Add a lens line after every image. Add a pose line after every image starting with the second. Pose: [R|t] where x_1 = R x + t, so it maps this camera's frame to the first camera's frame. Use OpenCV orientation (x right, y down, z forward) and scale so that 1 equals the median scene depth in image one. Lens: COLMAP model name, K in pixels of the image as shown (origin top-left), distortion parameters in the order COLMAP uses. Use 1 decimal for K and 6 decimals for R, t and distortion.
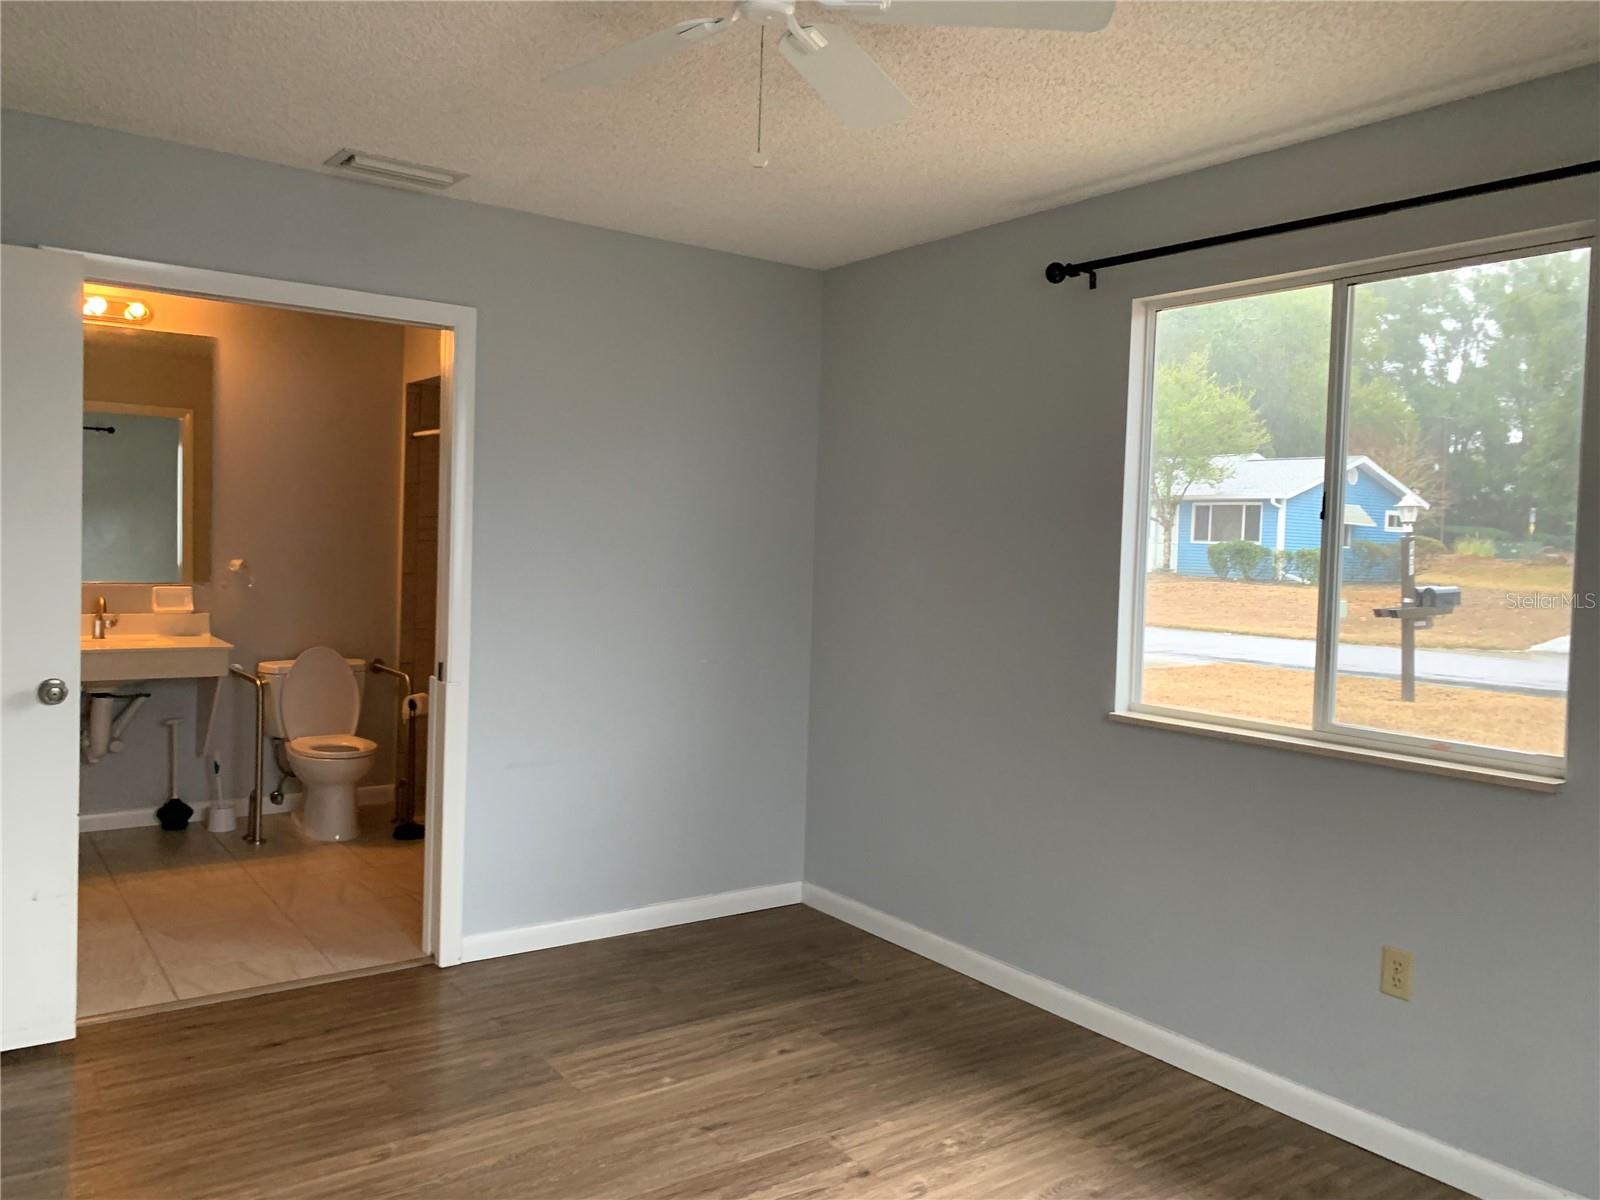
lens RADIAL K [[1211.9, 0, 800.0], [0, 1211.9, 600.0], [0, 0, 1]] dist [-0.011186, -0.001574]
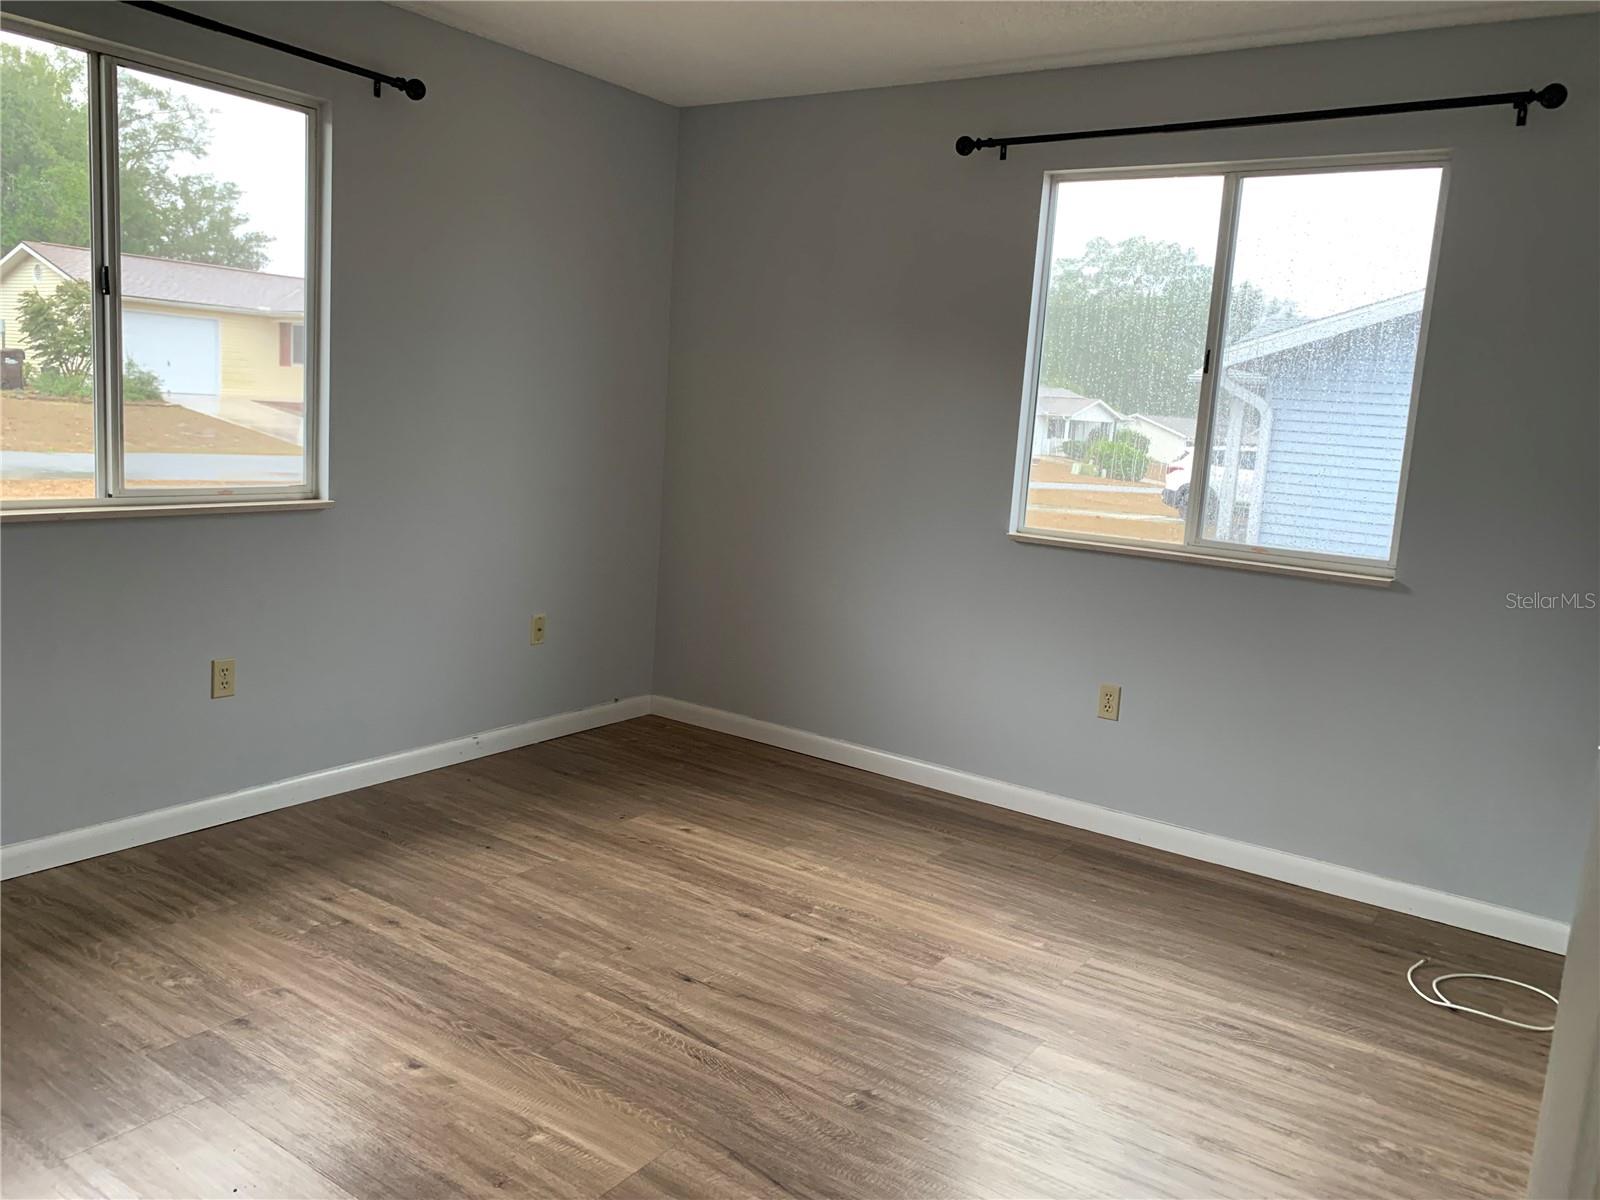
lens RADIAL K [[1211.9, 0, 800.0], [0, 1211.9, 600.0], [0, 0, 1]] dist [-0.011186, -0.001574]
pose [[-0.320004, -0.204803, 0.925015, -0.813545], [-0.035203, 0.978252, 0.204411, -0.044148], [-0.946762, 0.032849, -0.320255, 0.816491]]
